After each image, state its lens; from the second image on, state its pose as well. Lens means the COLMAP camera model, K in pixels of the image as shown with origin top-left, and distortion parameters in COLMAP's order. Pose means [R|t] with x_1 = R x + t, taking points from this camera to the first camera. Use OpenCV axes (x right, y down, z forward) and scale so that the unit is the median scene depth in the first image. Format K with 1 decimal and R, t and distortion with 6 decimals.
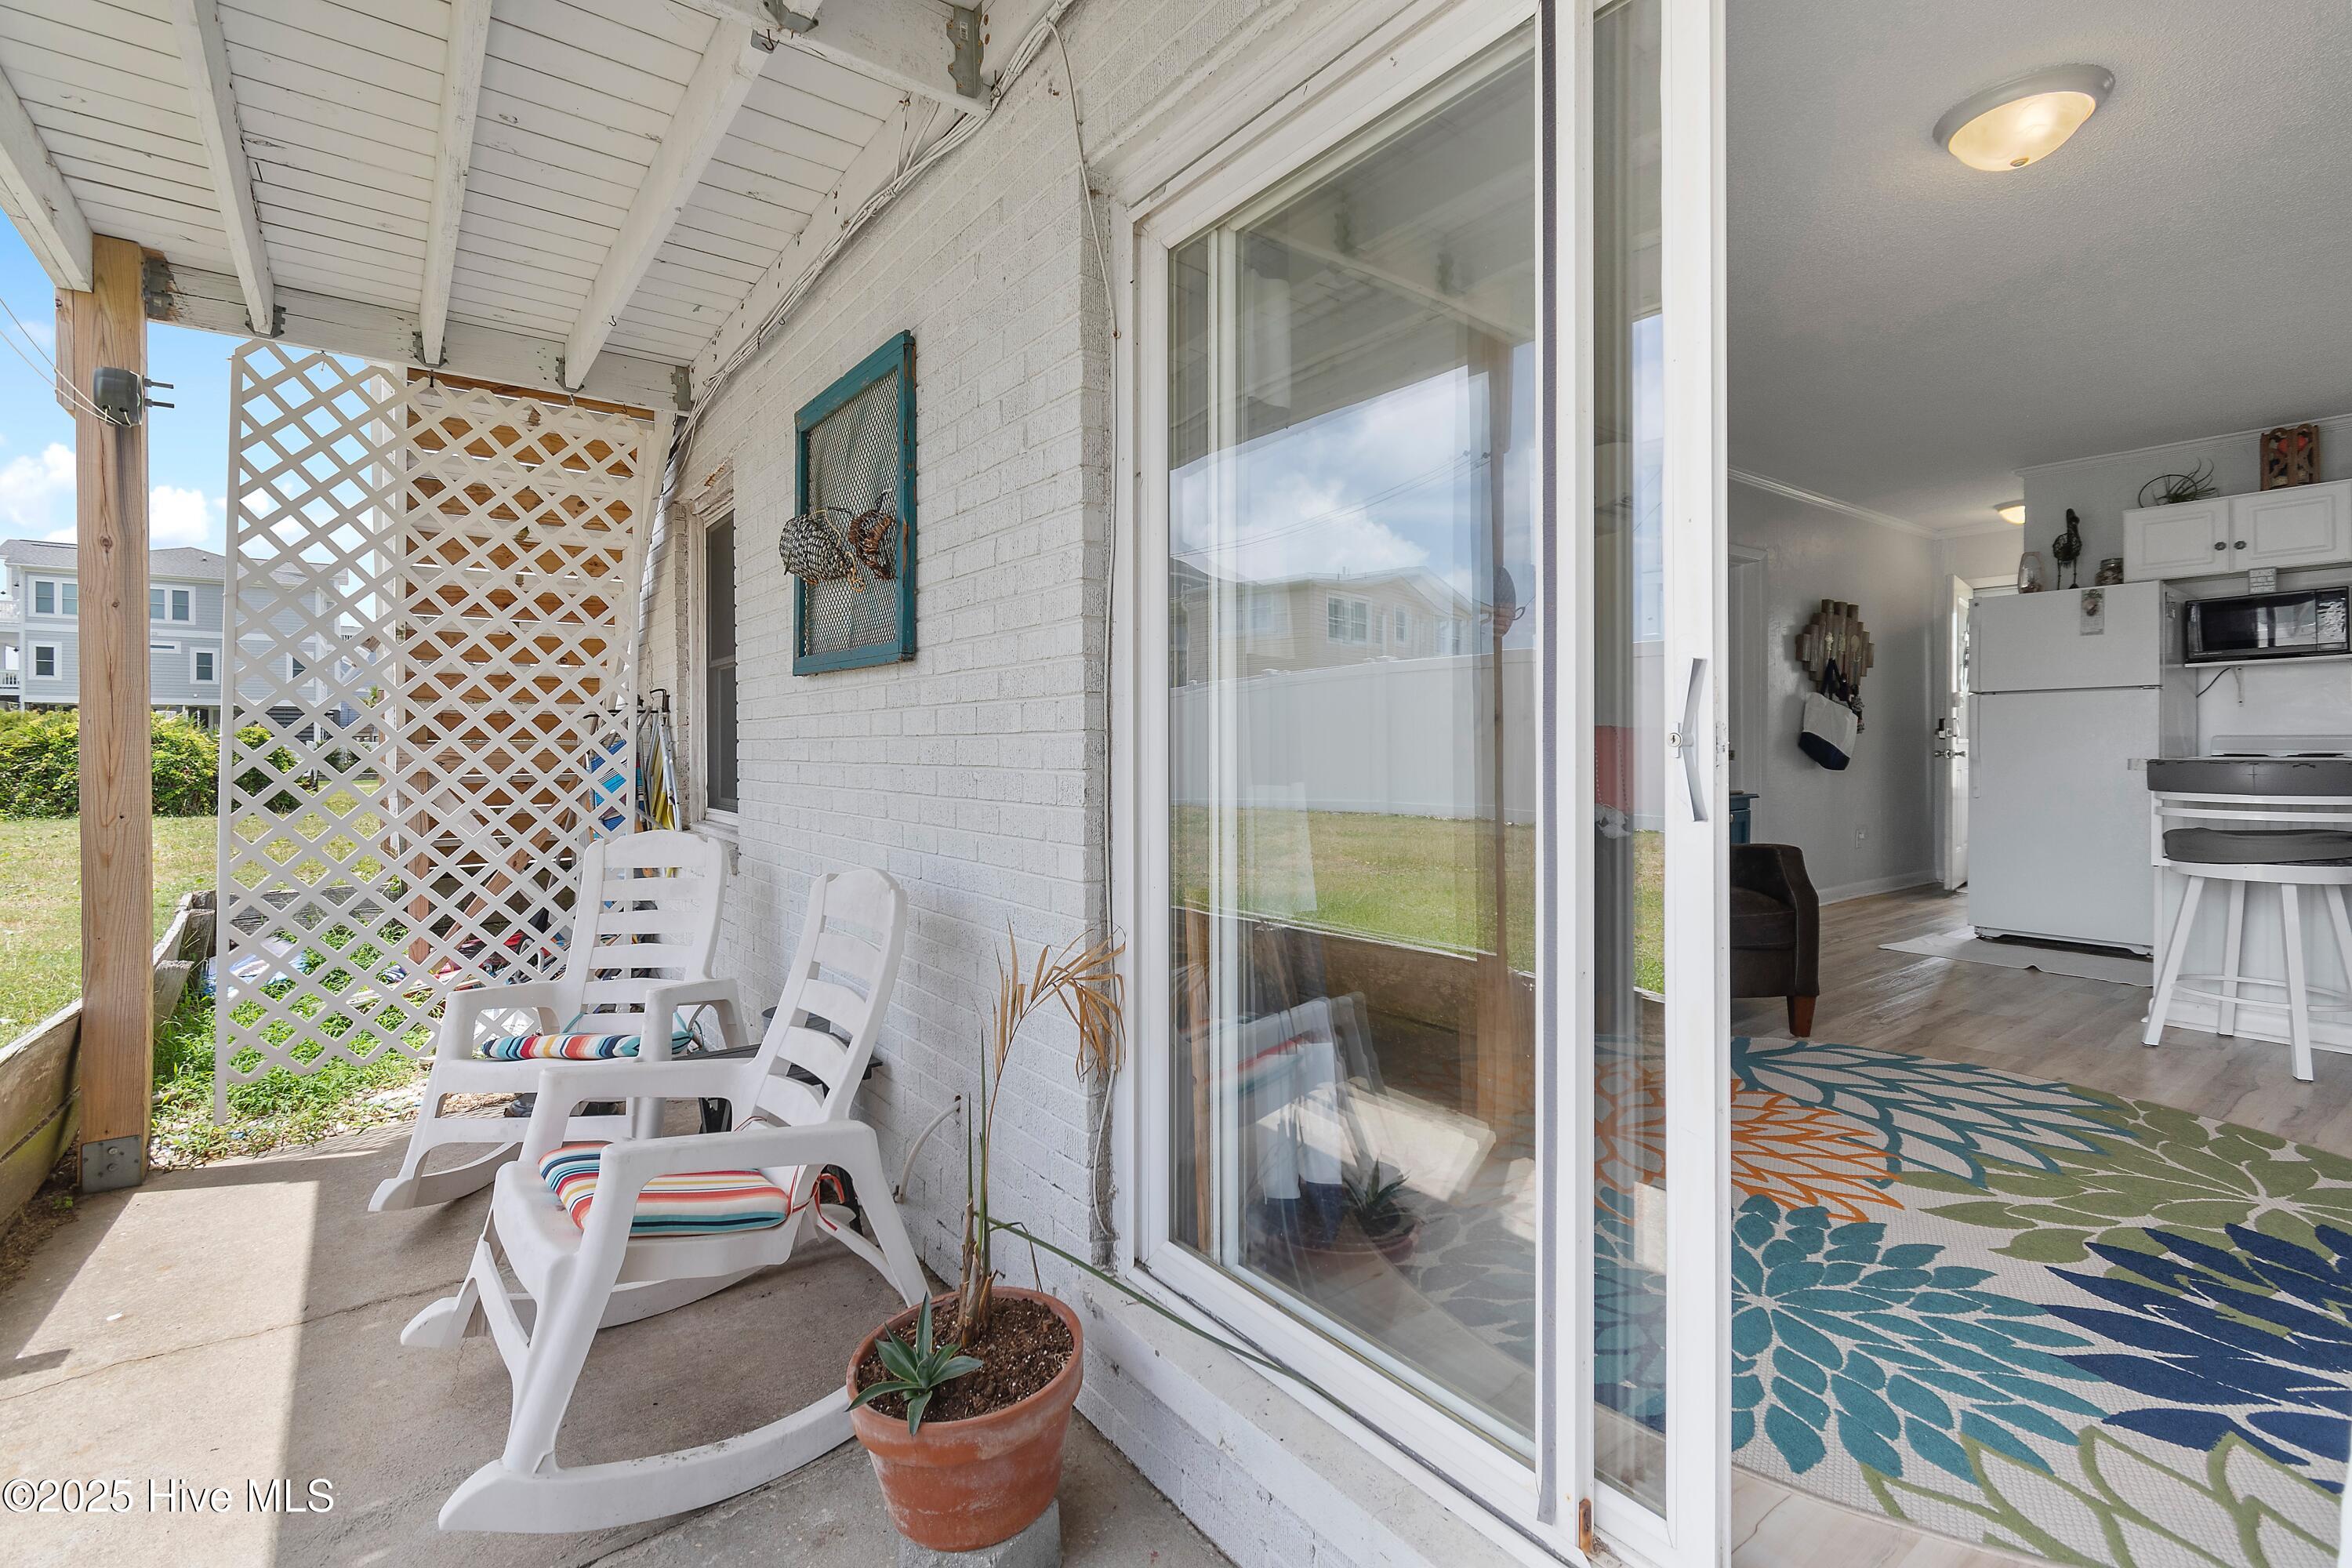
lens RADIAL K [[1058.1, 0, 1184.6], [0, 1058.1, 752.5], [0, 0, 1]] dist [0.003360, -0.000895]
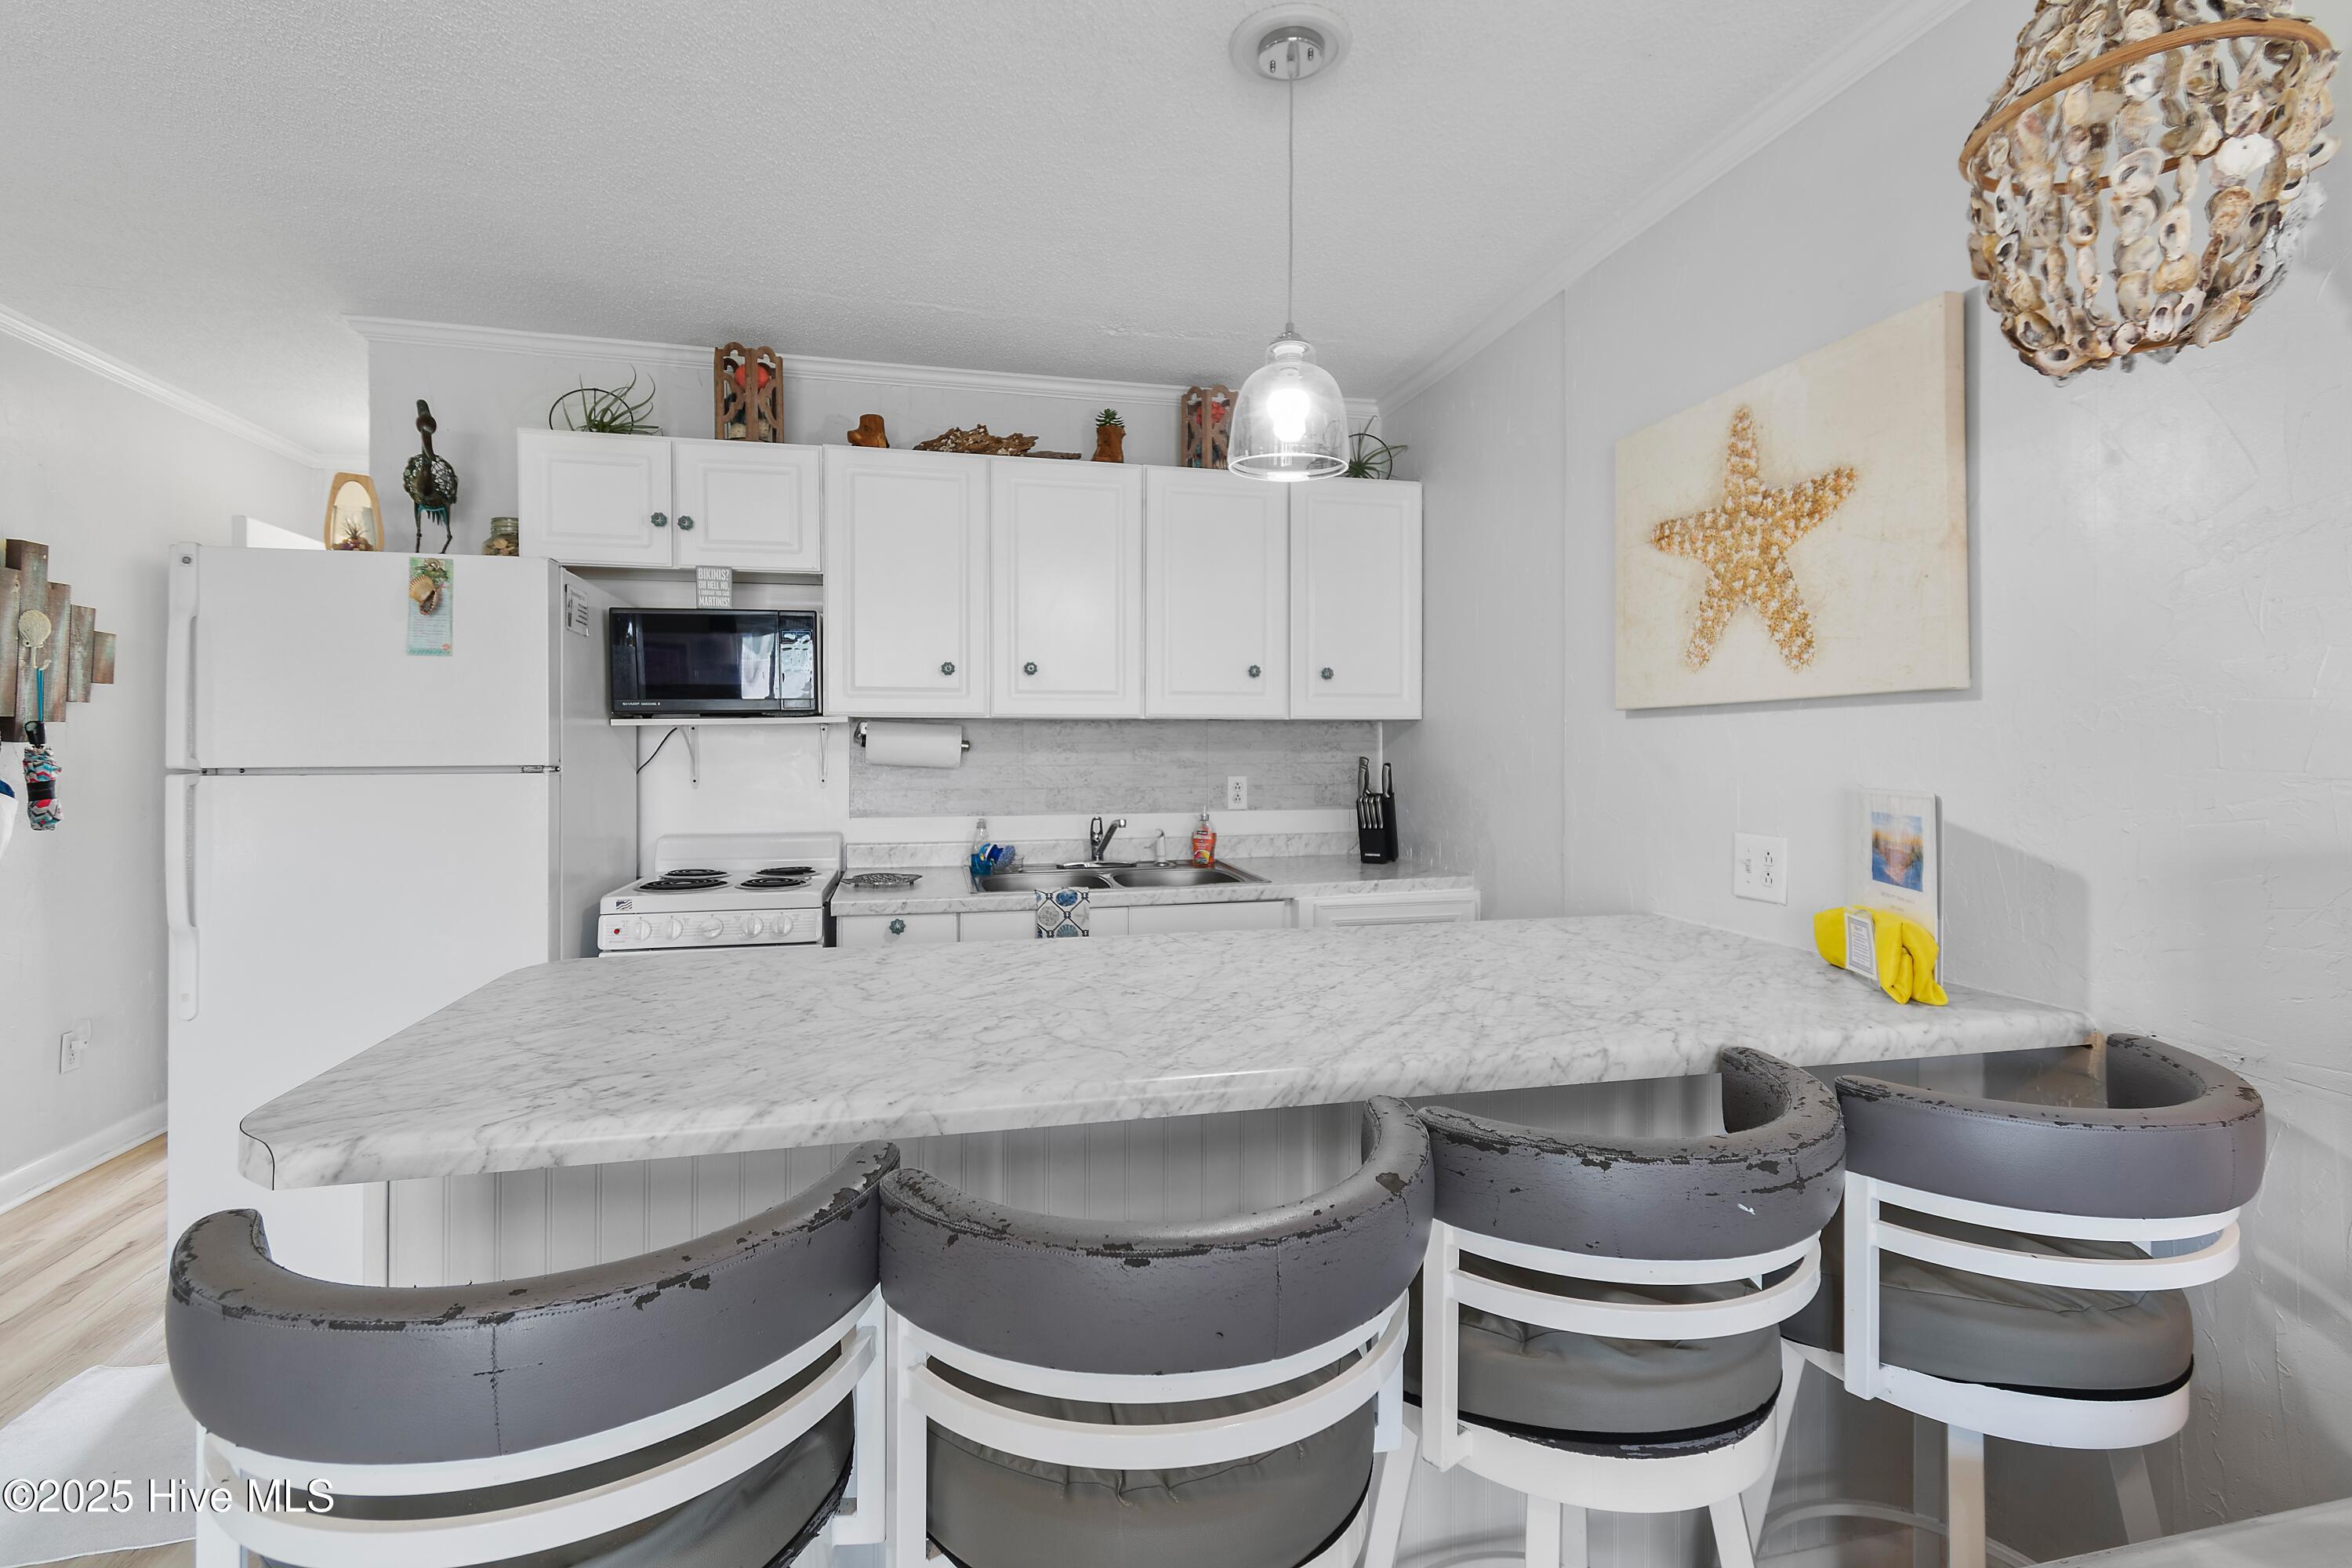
lens RADIAL K [[1077.3, 0, 1183.0], [0, 1077.3, 745.6], [0, 0, 1]] dist [0.003723, -0.000763]
pose [[0.406955, 0.002404, 0.913445, 0.867625], [0.003418, 0.999986, -0.004155, -0.105537], [-0.913442, 0.004814, 0.406941, 0.779832]]
